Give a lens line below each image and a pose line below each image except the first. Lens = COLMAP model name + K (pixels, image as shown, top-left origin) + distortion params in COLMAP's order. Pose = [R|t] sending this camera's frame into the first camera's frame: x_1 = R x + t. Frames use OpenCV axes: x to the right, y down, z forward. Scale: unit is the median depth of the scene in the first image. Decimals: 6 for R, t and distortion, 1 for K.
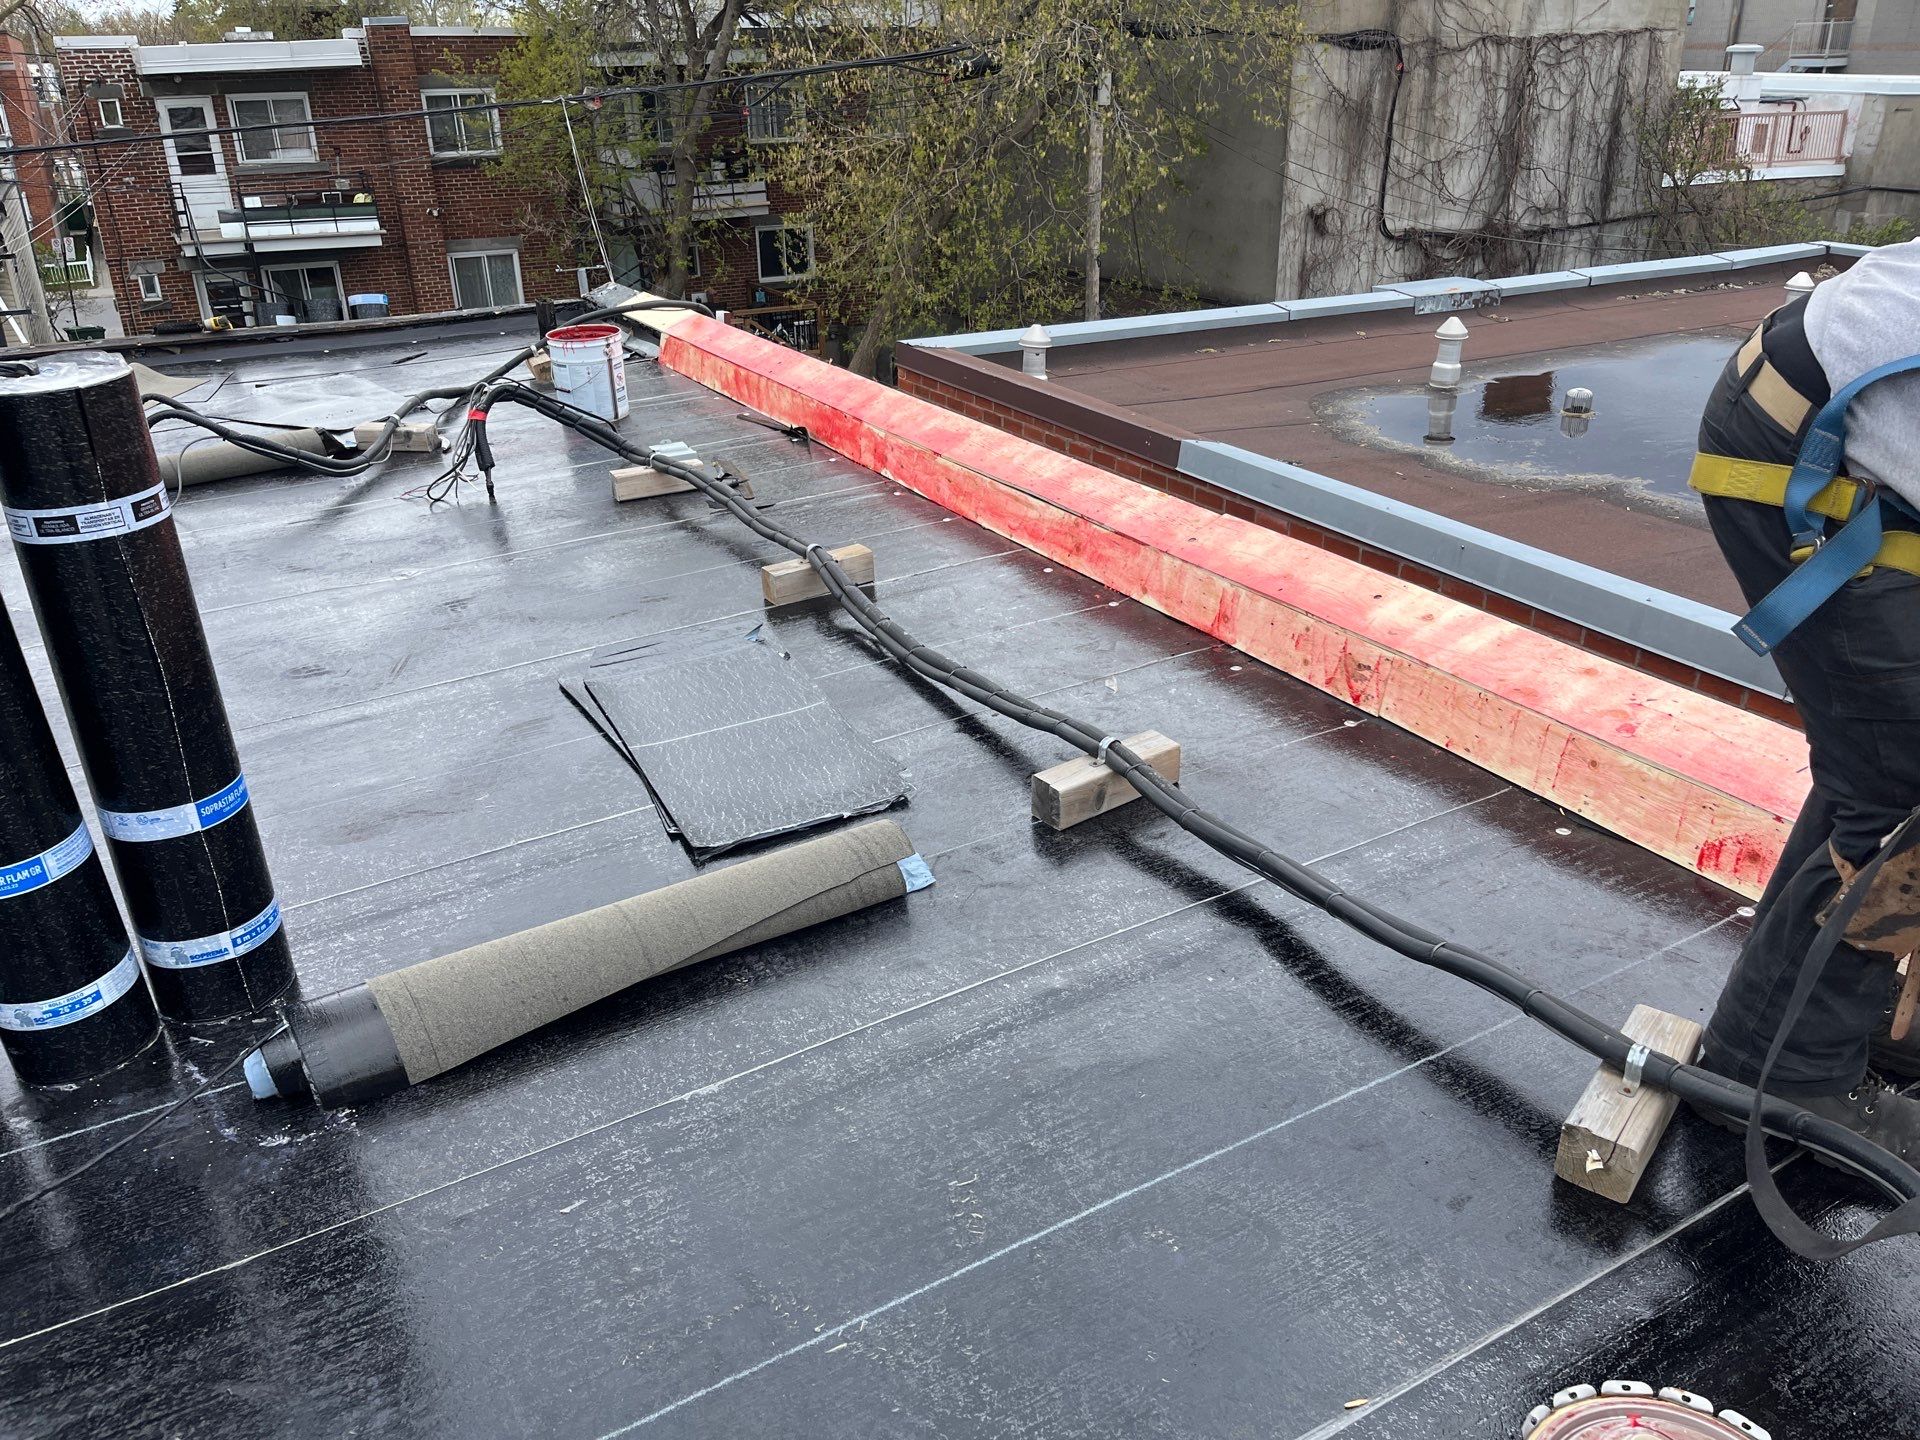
lens RADIAL K [[1367.4, 0, 960.0], [0, 1367.4, 720.0], [0, 0, 1]] dist [0.066706, -0.102973]
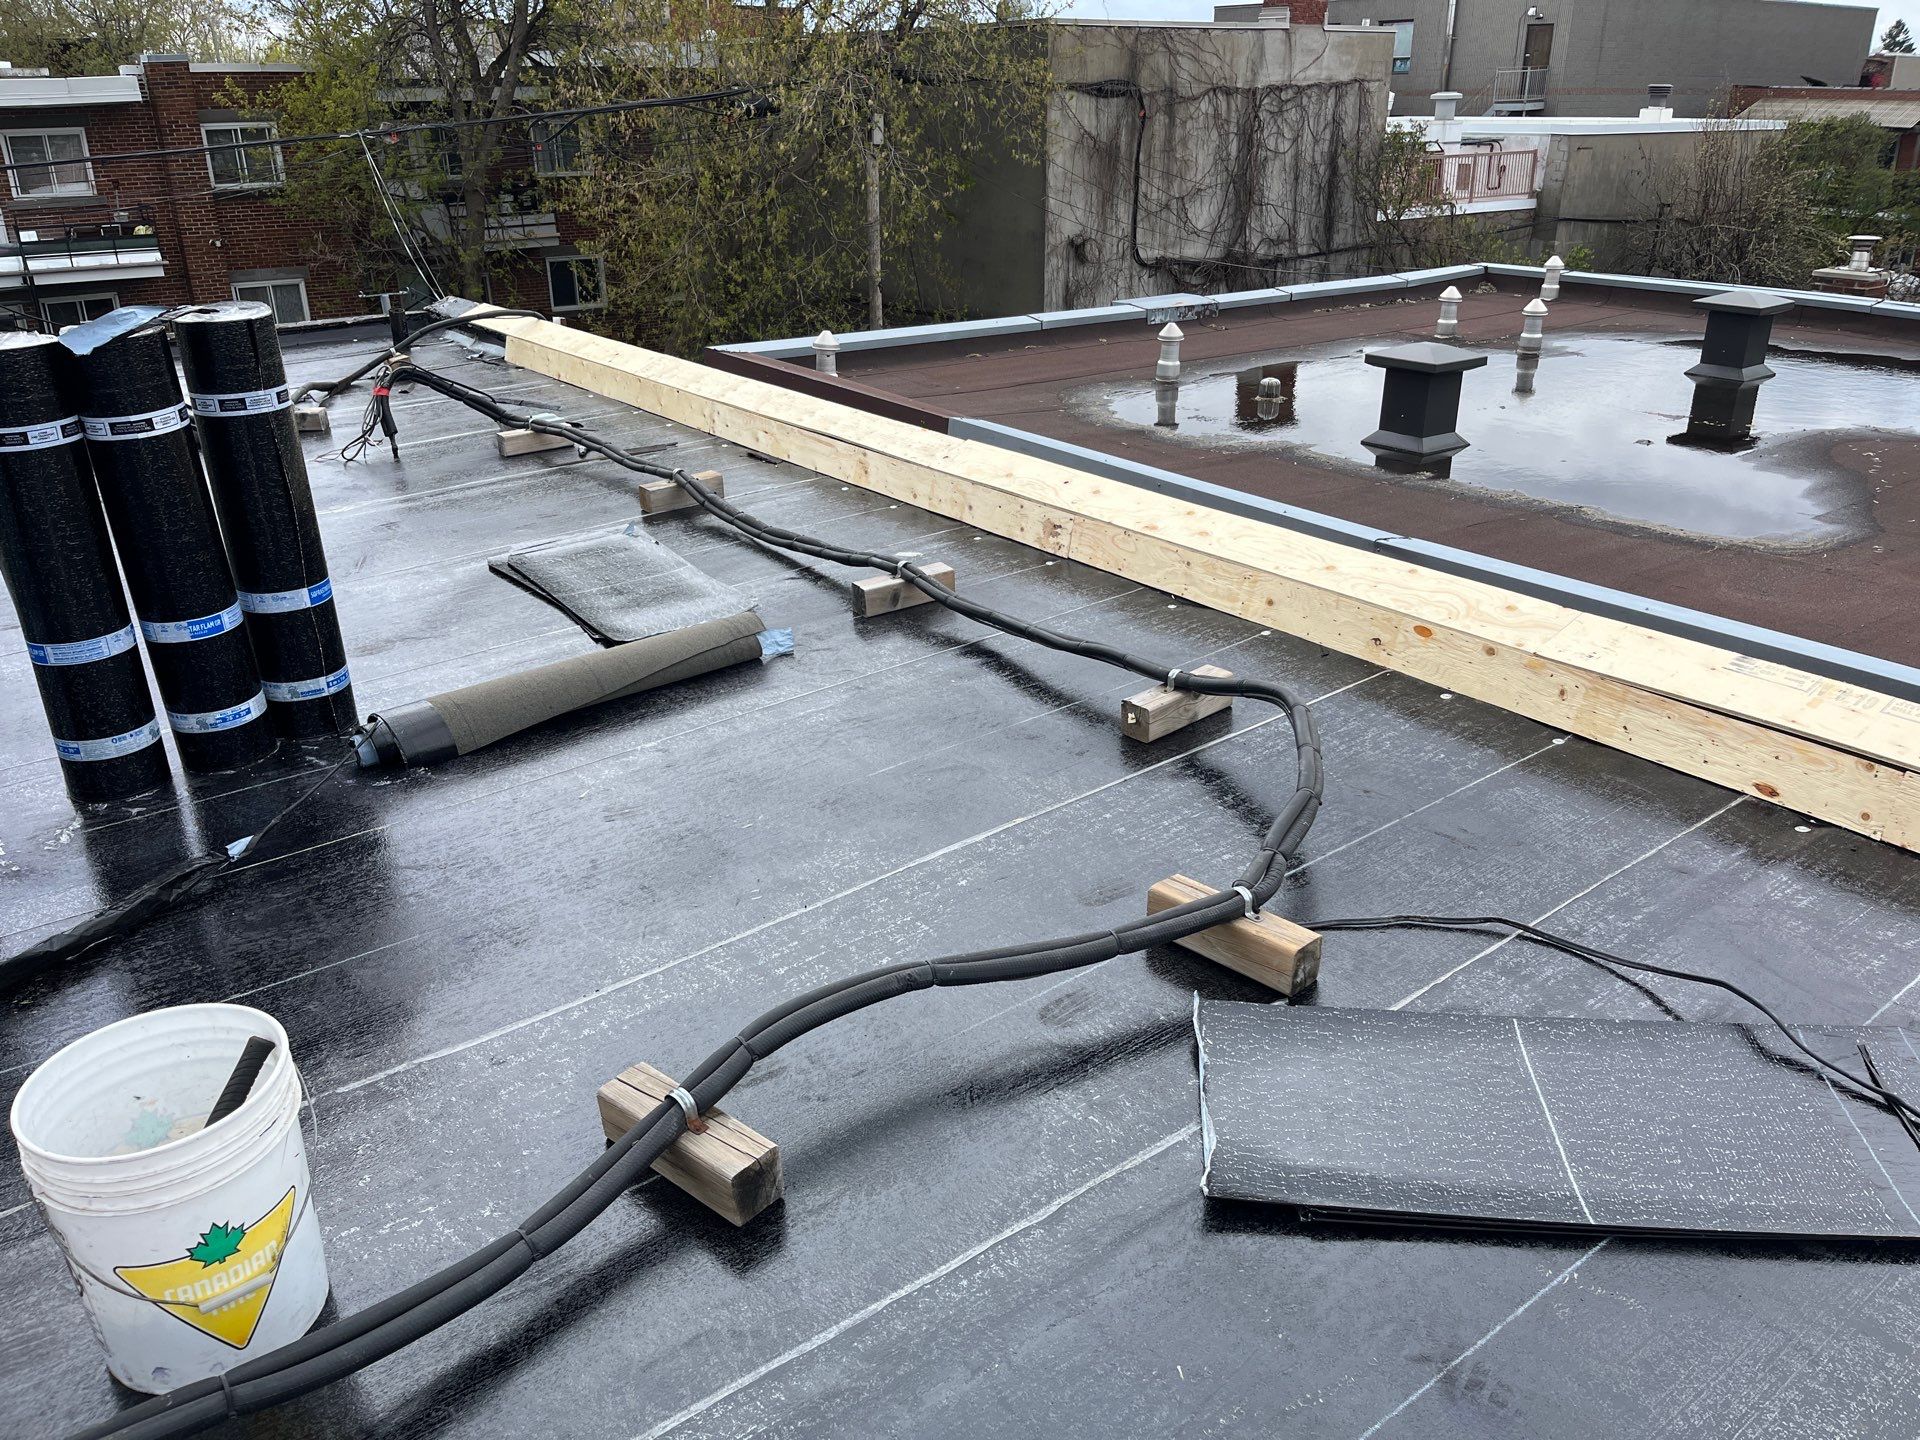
lens RADIAL K [[1430.2, 0, 960.0], [0, 1430.2, 720.0], [0, 0, 1]] dist [0.045961, -0.091020]
pose [[0.989479, -0.045127, 0.137460, -0.006921], [0.049963, 0.998240, -0.031935, 0.042162], [-0.135777, 0.038467, 0.989992, -0.101559]]
